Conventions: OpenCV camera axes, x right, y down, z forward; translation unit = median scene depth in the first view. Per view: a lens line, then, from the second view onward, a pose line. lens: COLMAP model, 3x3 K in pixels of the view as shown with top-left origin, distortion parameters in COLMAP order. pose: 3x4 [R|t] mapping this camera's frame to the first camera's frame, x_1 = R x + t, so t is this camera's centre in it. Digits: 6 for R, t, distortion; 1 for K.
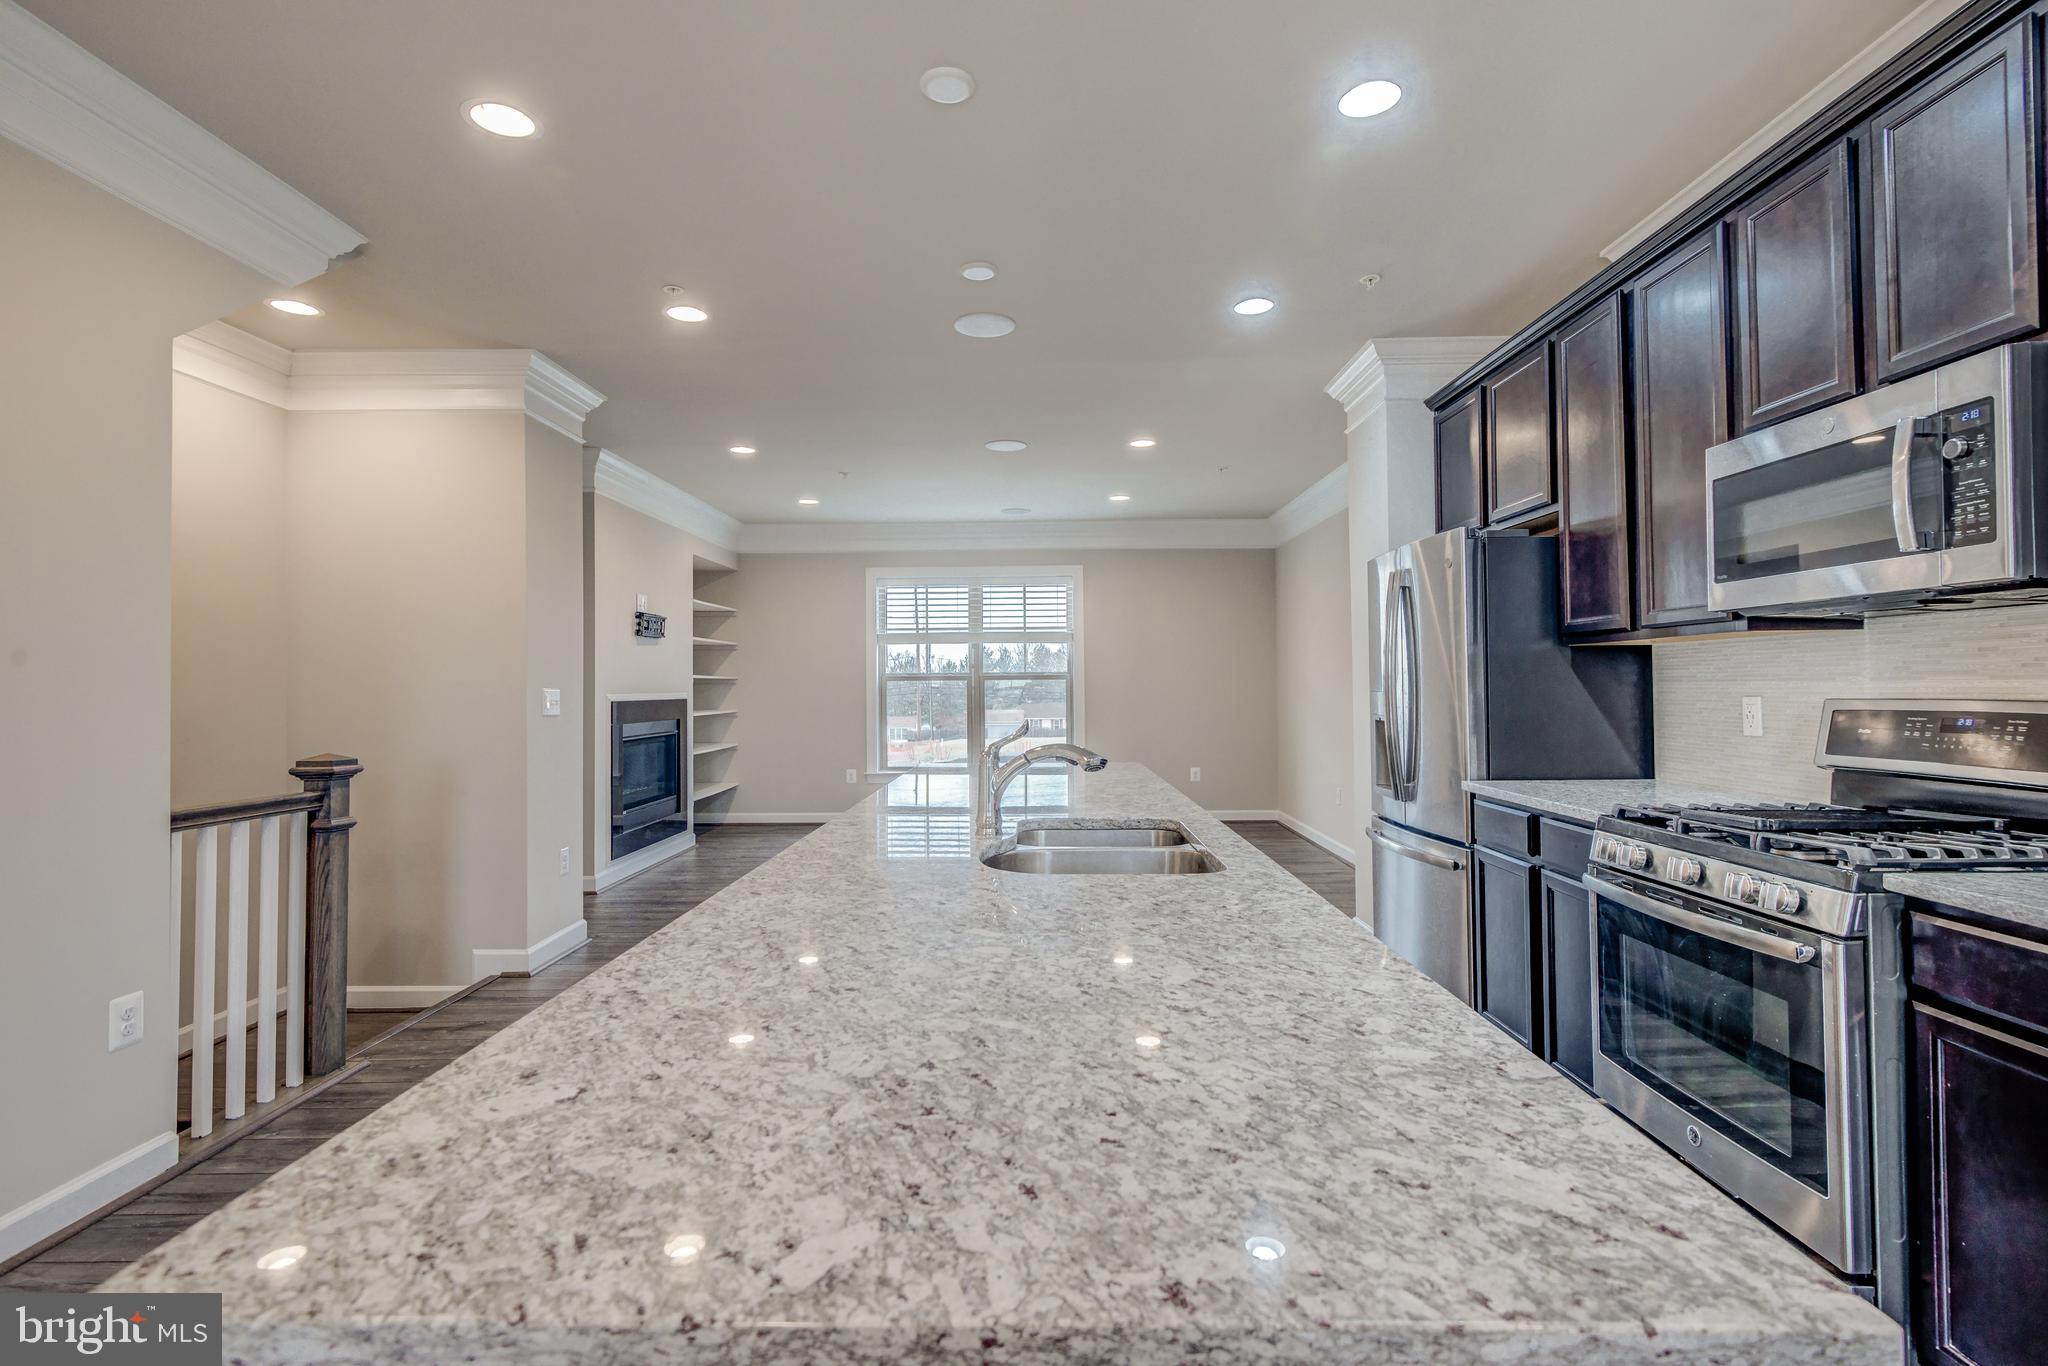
lens RADIAL K [[926.6, 0, 1024.0], [0, 926.6, 683.0], [0, 0, 1]] dist [0.003121, 0.000223]
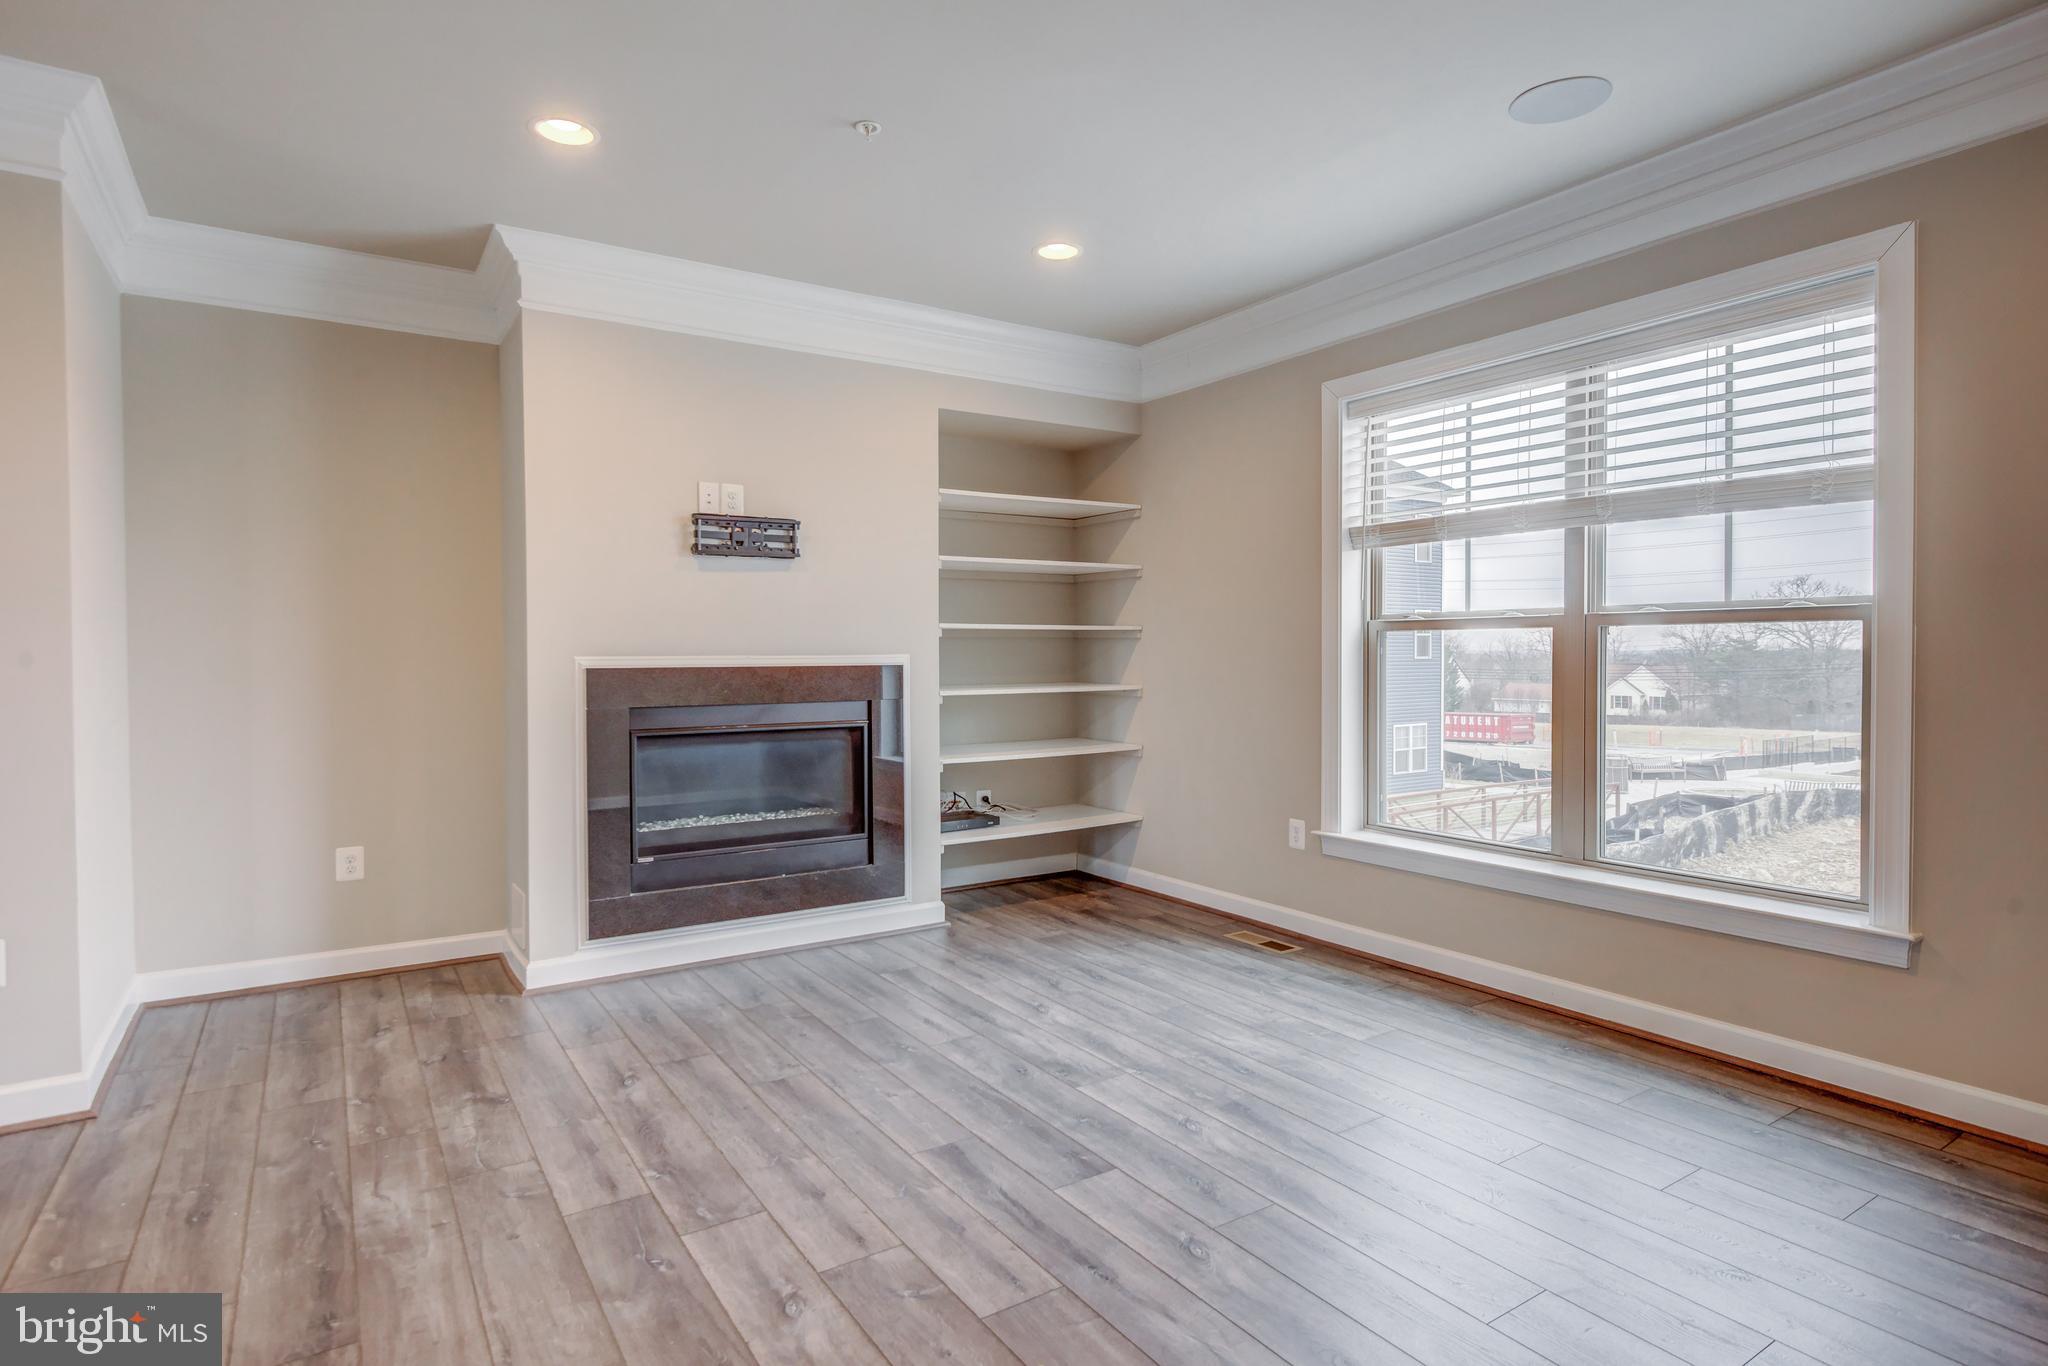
lens RADIAL K [[1059.9, 0, 1024.0], [0, 1059.9, 683.0], [0, 0, 1]] dist [0.001517, -0.001415]
pose [[0.568979, 0.030176, -0.821798, 0.272742], [0.001520, 0.999286, 0.037746, 0.004371], [0.822351, -0.022726, 0.568527, 0.899064]]
